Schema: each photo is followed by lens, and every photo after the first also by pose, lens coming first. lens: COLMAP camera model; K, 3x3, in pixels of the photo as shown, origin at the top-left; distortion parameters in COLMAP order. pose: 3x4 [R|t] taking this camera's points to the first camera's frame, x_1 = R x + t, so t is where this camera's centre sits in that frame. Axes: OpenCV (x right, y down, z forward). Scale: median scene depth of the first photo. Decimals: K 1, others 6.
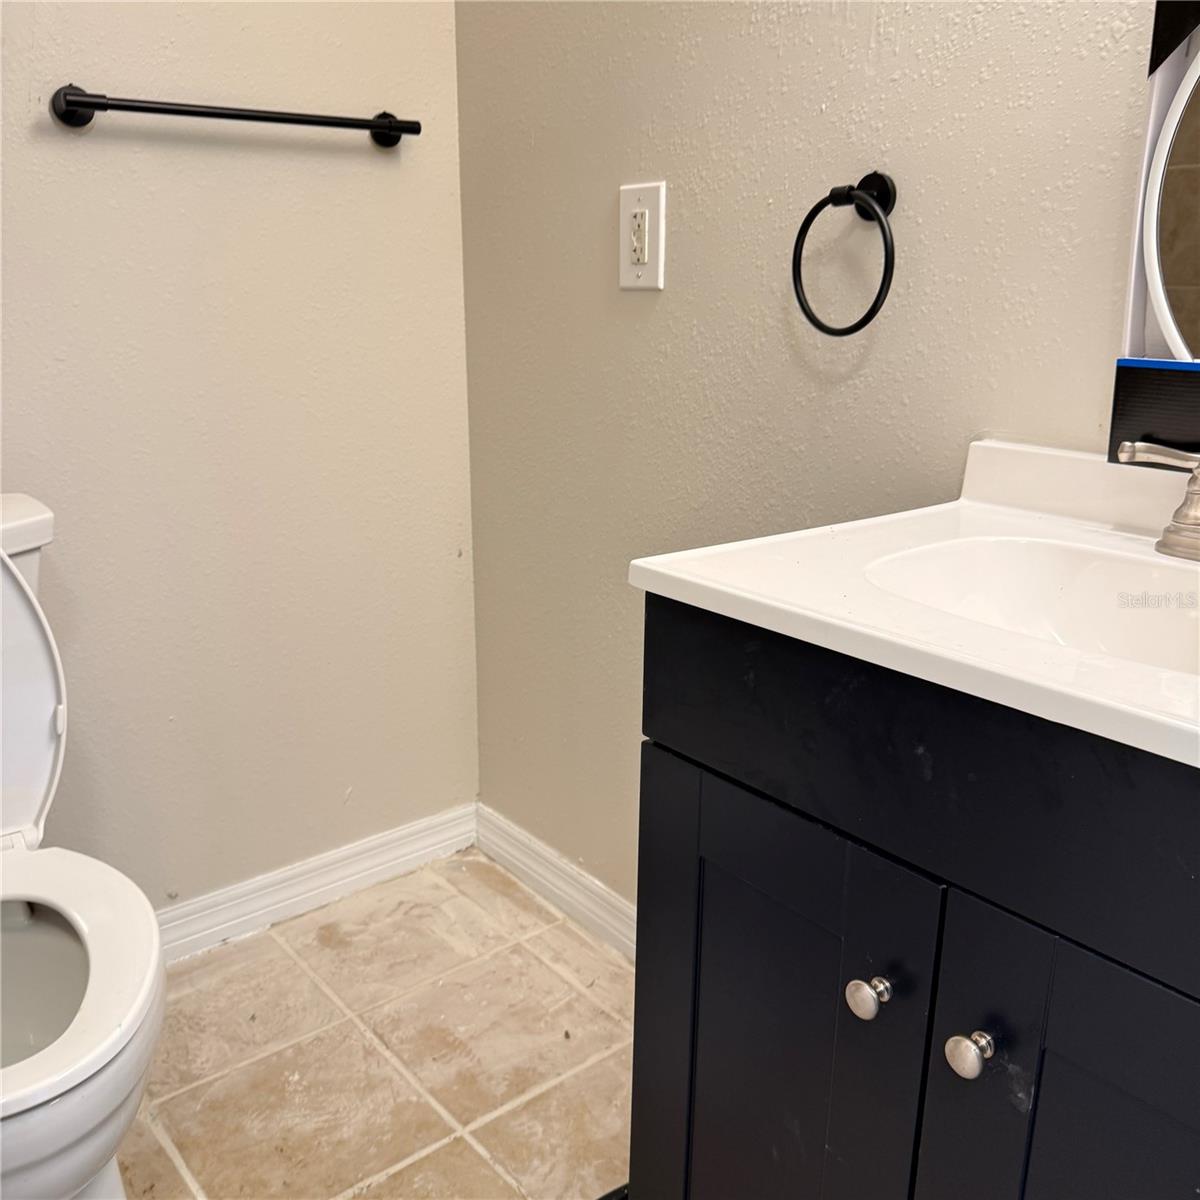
lens RADIAL K [[1146.2, 0, 600.0], [0, 1146.2, 598.7], [0, 0, 1]] dist [0.002320, 0.000000]
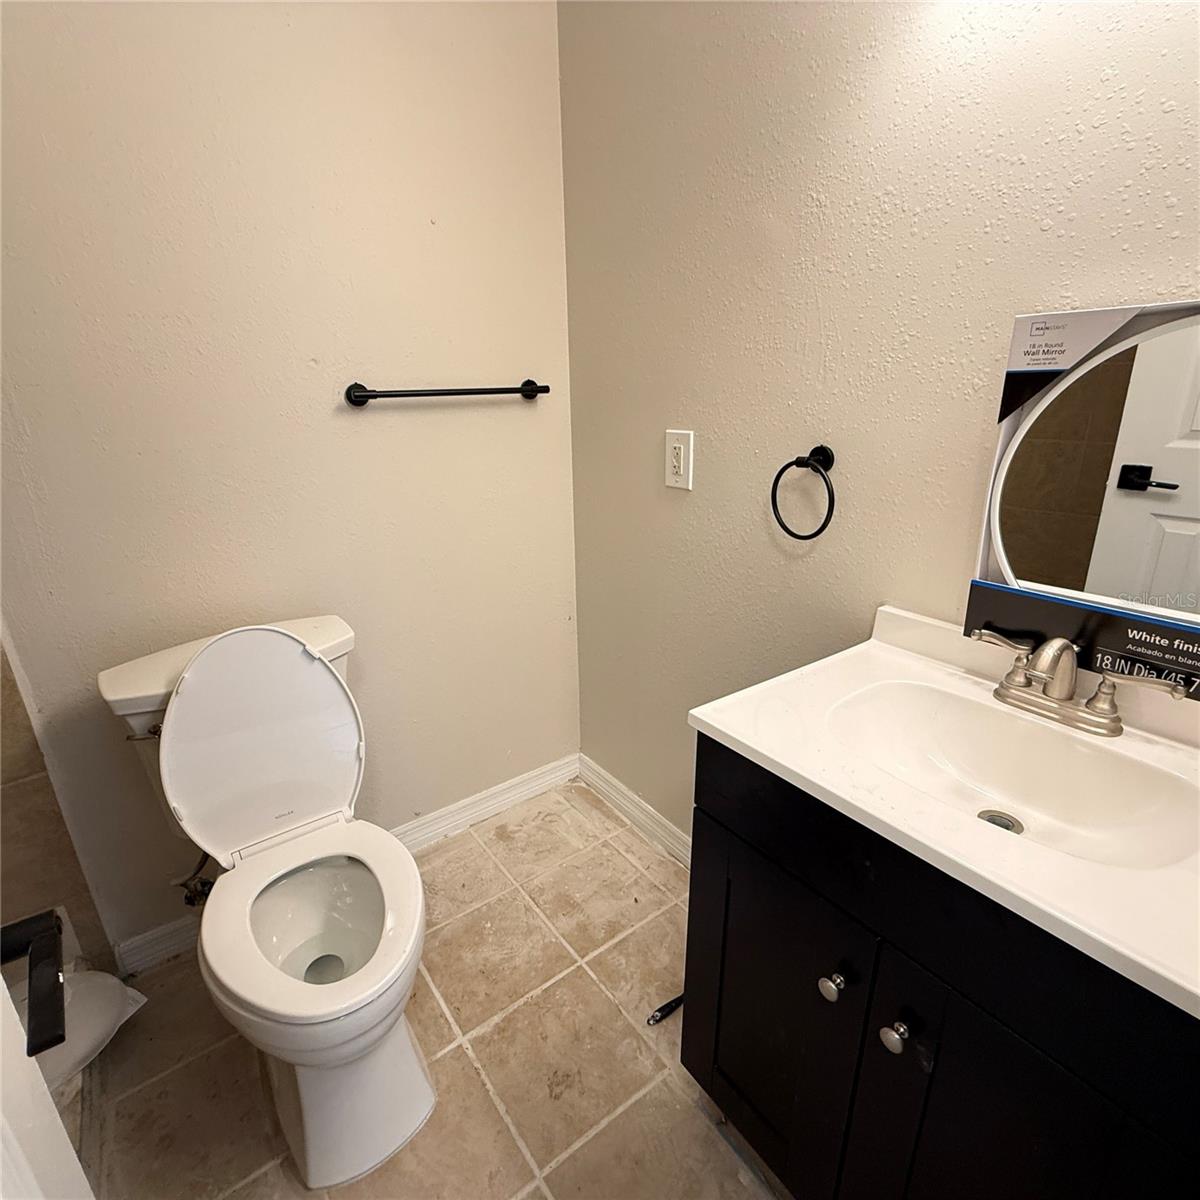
lens RADIAL K [[641.5, 0, 601.8], [0, 641.5, 601.0], [0, 0, 1]] dist [0.002749, -0.000442]
pose [[0.998945, -0.004189, -0.045723, -0.037883], [0.006367, 0.998847, 0.047584, -0.153505], [0.045471, -0.047825, 0.997820, 0.012854]]
